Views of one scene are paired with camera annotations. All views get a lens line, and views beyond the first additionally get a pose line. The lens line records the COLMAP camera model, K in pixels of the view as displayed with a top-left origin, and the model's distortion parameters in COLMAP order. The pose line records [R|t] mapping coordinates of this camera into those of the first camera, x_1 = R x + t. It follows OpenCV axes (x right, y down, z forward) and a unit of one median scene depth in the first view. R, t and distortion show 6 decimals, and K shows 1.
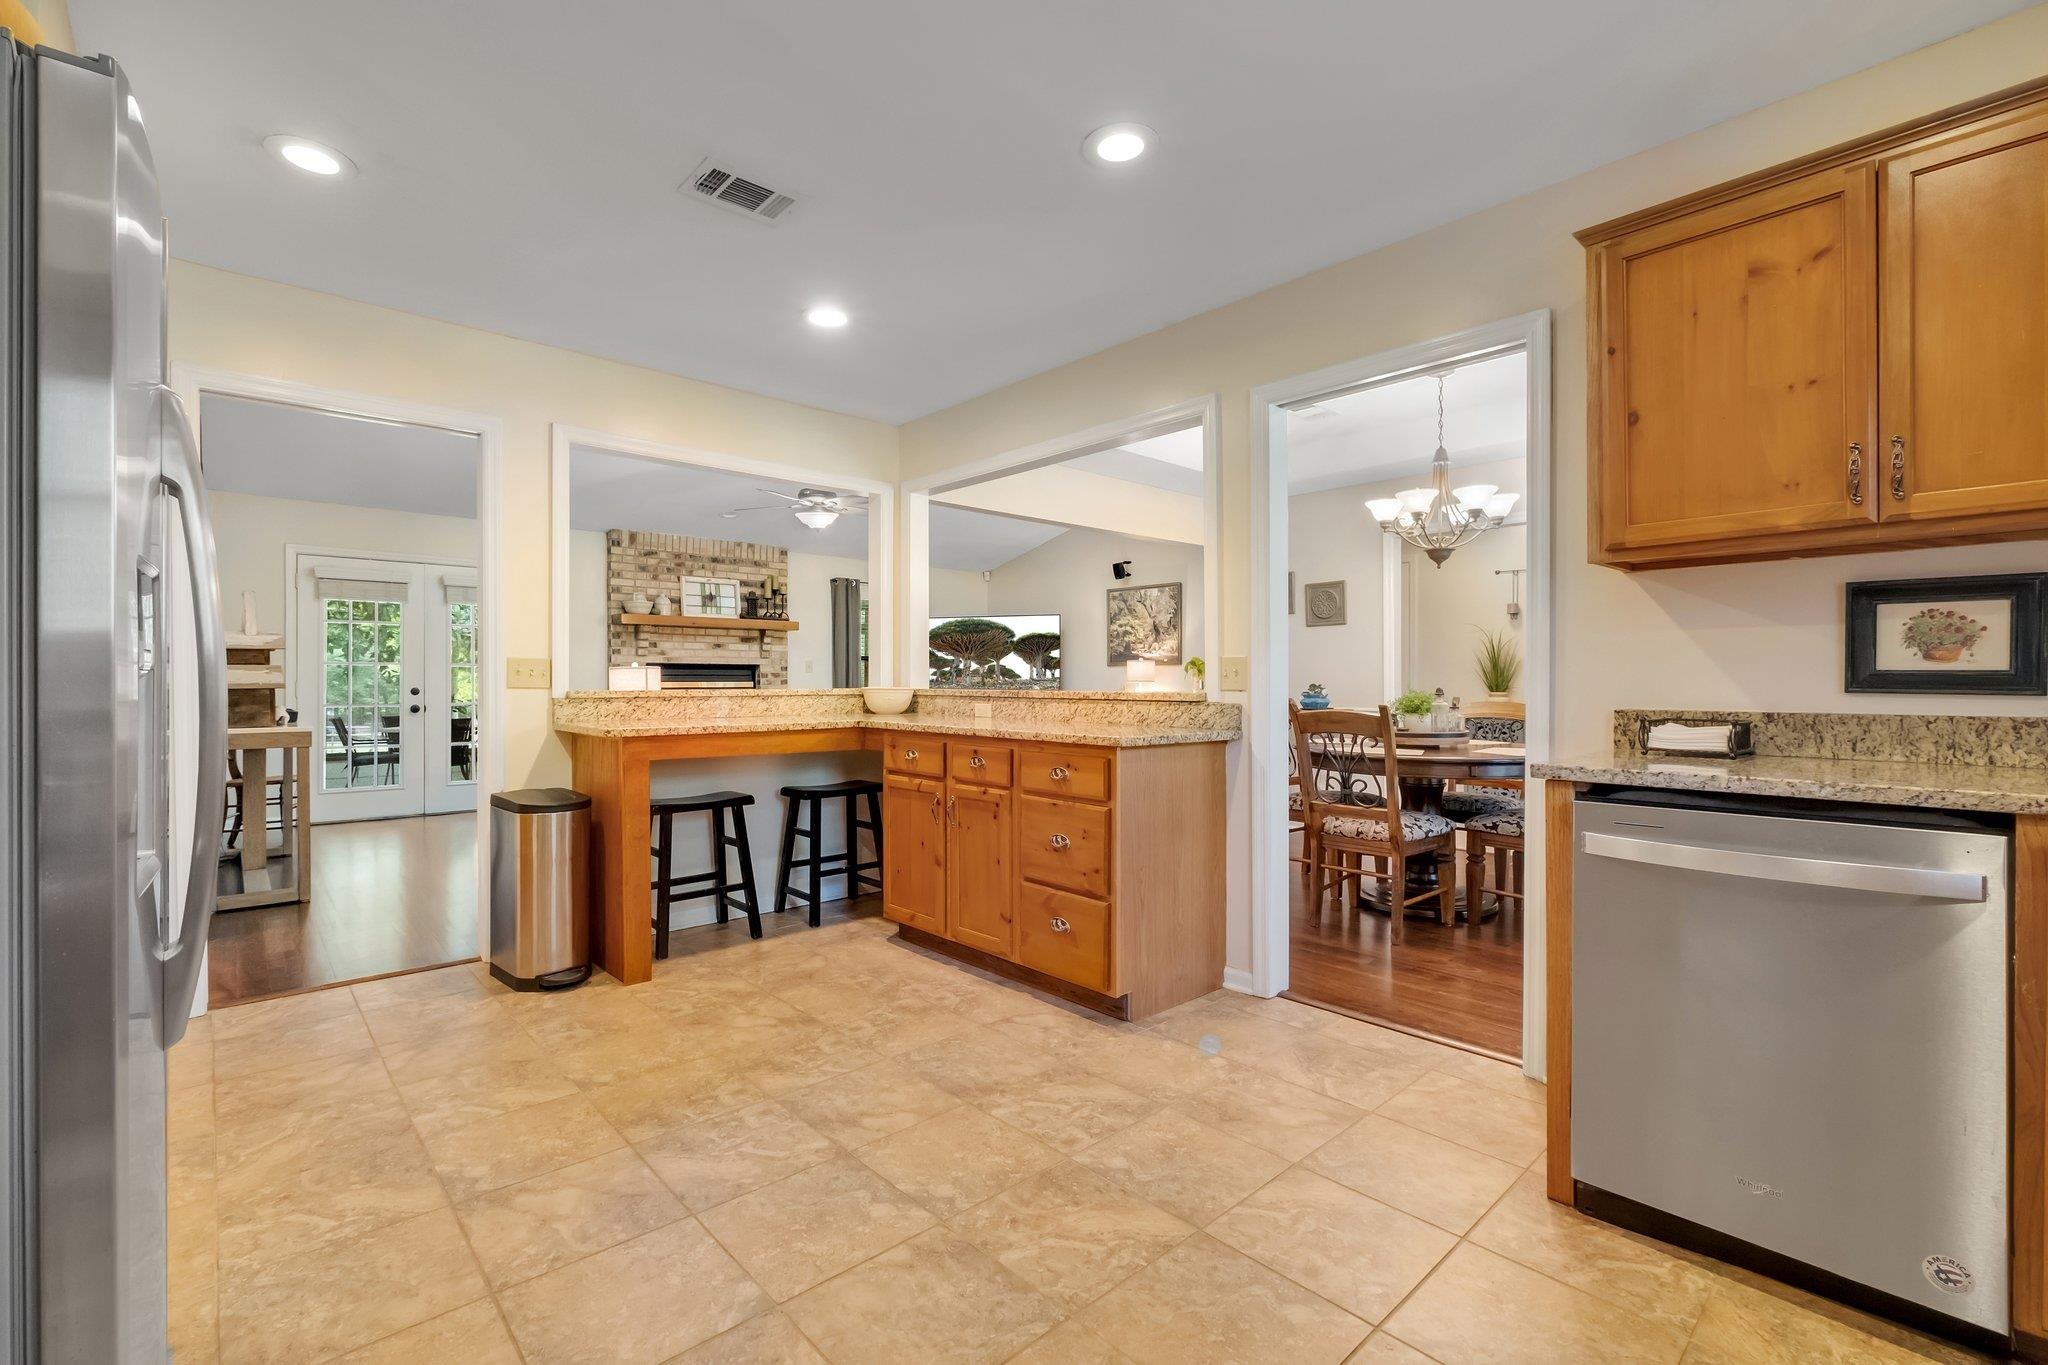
lens RADIAL K [[884.8, 0, 1000.6], [0, 884.8, 675.4], [0, 0, 1]] dist [-0.004338, 0.000014]
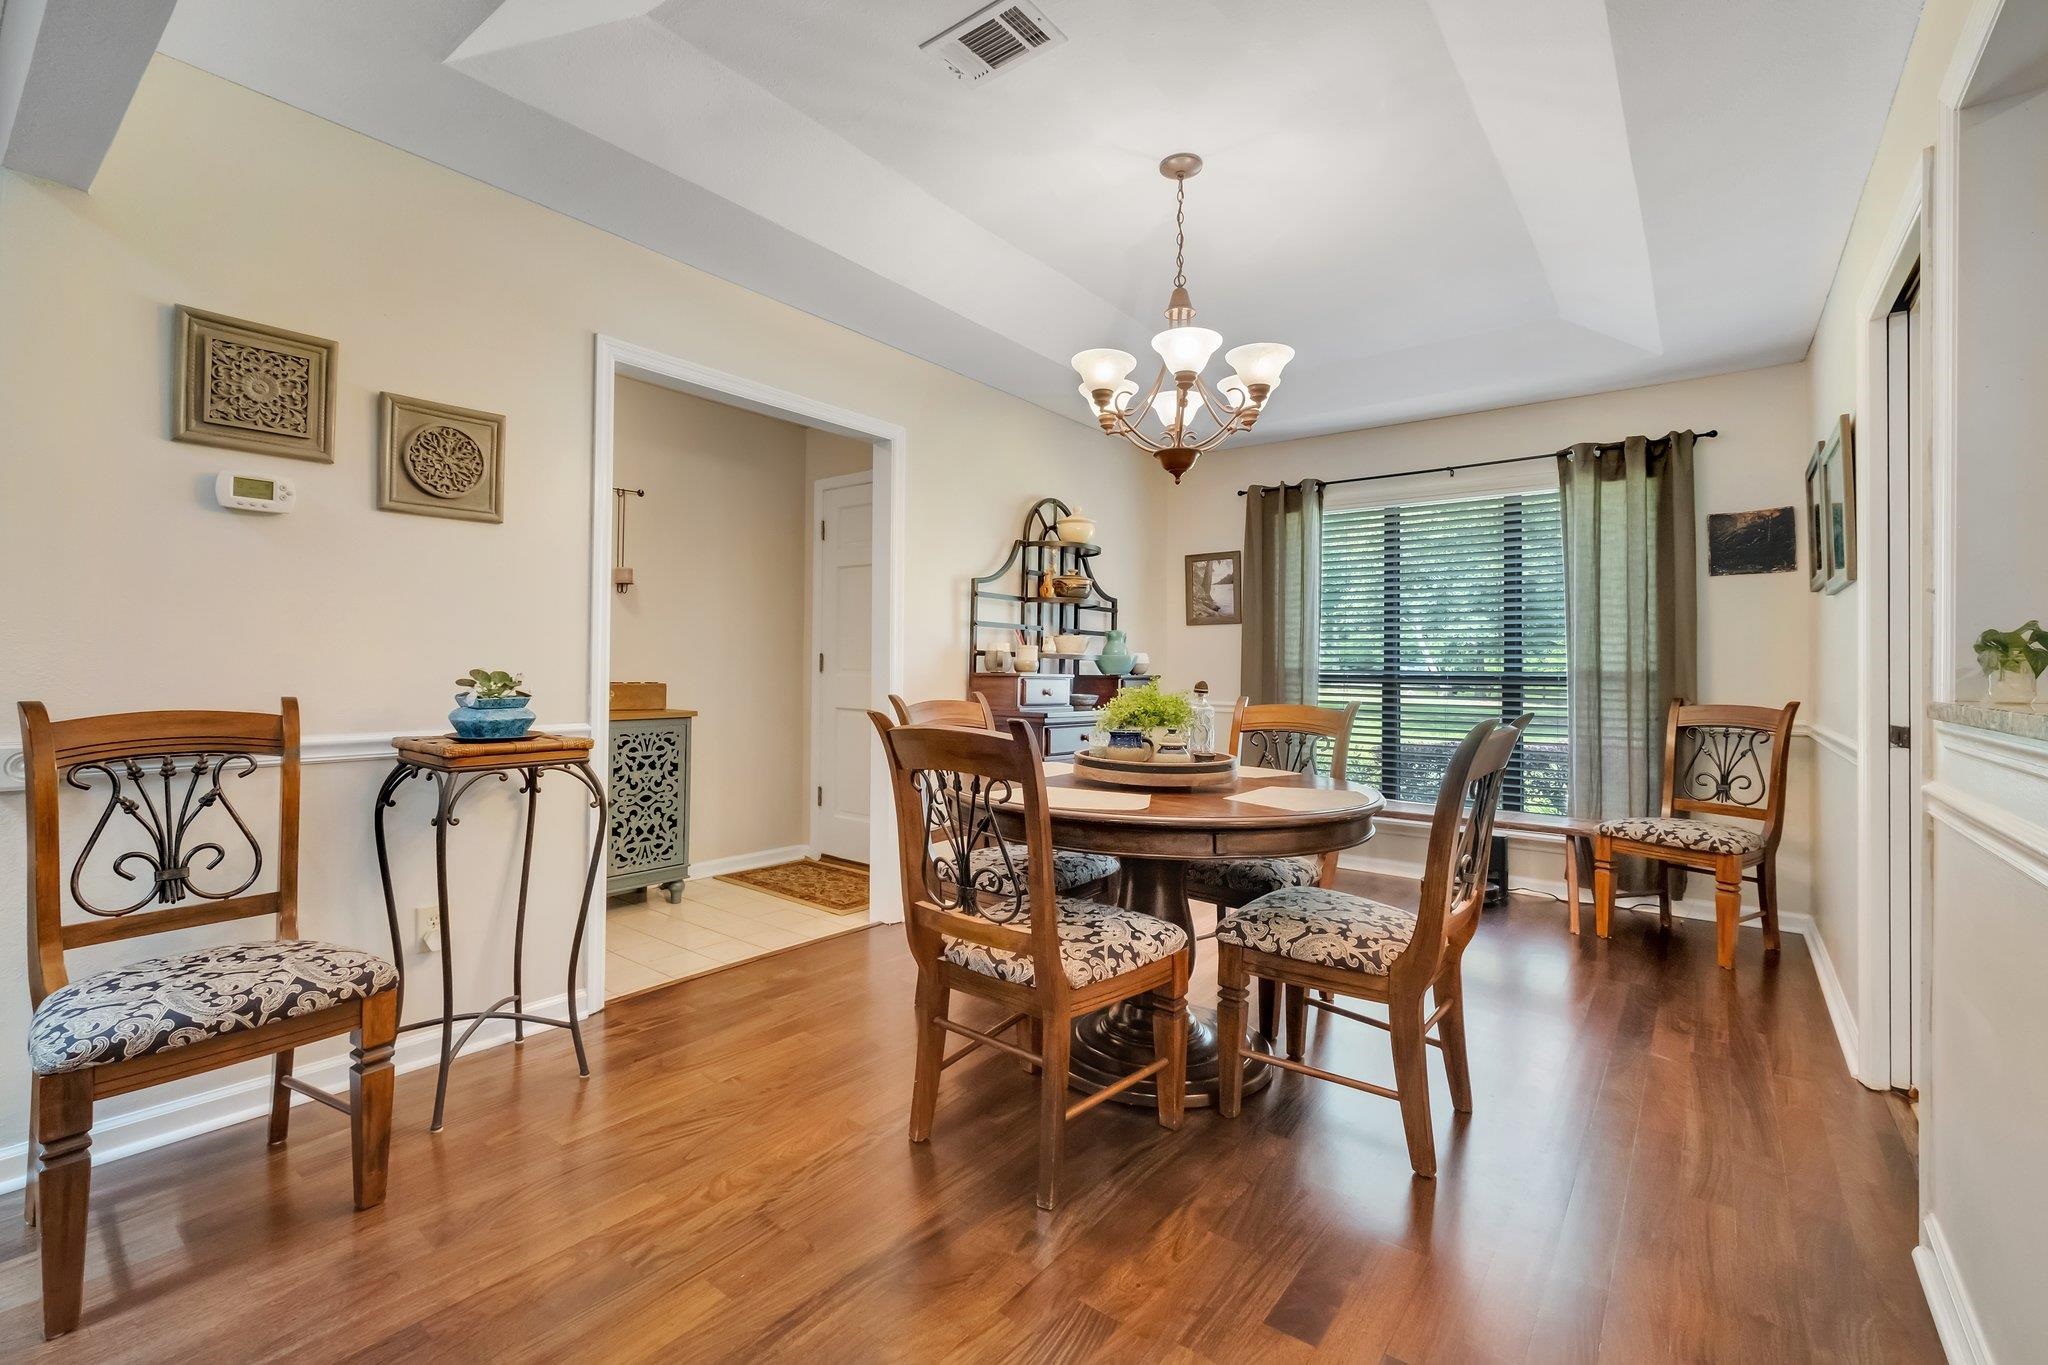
lens RADIAL K [[884.8, 0, 1022.9], [0, 884.8, 666.9], [0, 0, 1]] dist [-0.004338, 0.000014]
pose [[-0.183977, -0.001055, 0.982930, -0.041671], [-0.016785, 0.999857, -0.002068, 0.004158], [-0.982787, -0.016879, -0.183969, 0.641365]]
